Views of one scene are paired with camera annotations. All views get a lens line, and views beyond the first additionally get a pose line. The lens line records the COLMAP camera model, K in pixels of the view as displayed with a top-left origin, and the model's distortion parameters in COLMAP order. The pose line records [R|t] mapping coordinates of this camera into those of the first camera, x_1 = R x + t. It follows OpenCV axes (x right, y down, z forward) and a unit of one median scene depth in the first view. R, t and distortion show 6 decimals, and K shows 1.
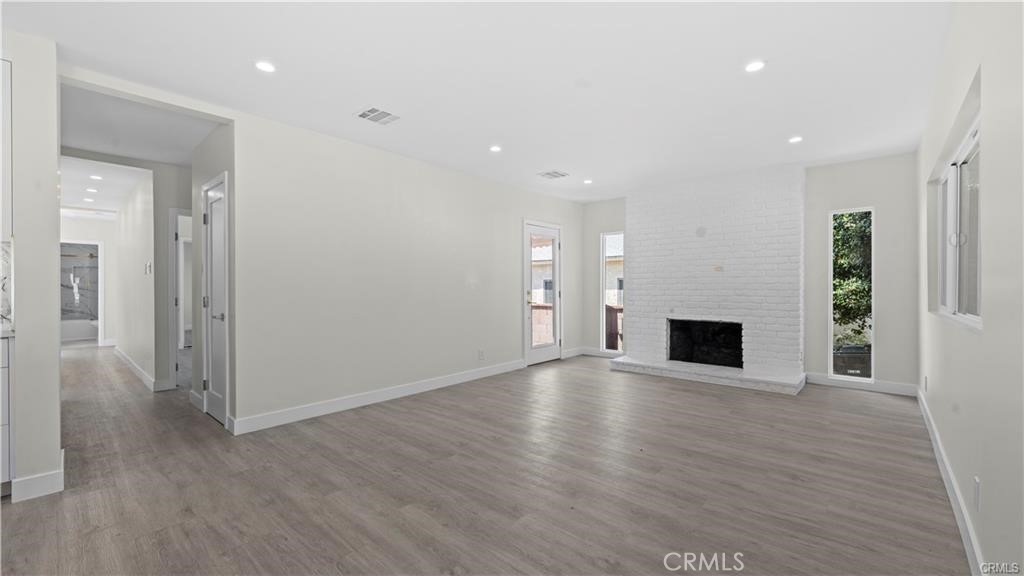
lens RADIAL K [[414.1, 0, 515.9], [0, 414.1, 283.7], [0, 0, 1]] dist [0.004238, -0.001030]
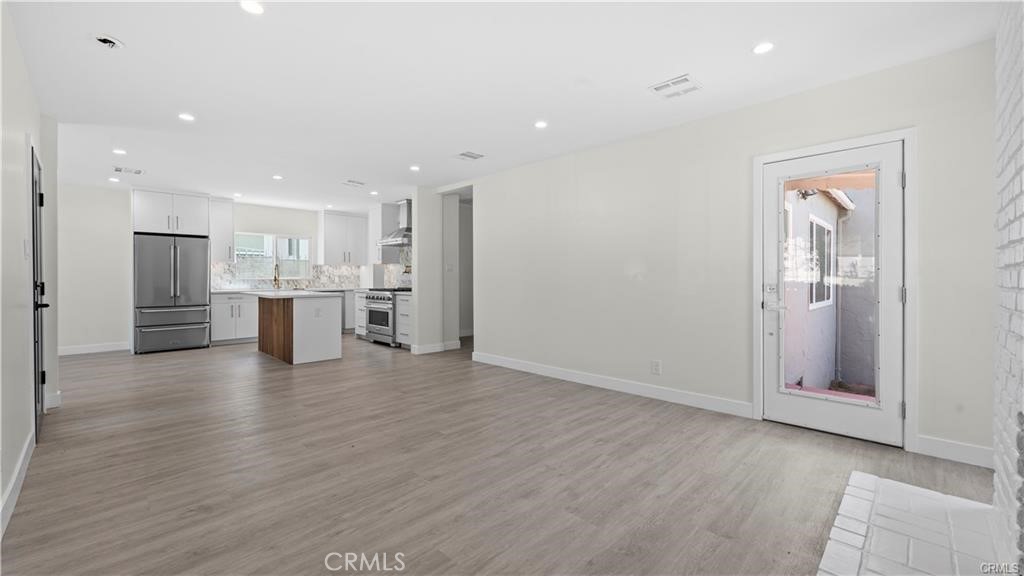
lens RADIAL K [[414.1, 0, 506.7], [0, 414.1, 282.9], [0, 0, 1]] dist [0.004238, -0.001030]
pose [[-0.060525, 0.012509, -0.998088, 0.657090], [0.008049, 0.999895, 0.012043, 0.005509], [0.998134, -0.007304, -0.060619, 0.750157]]
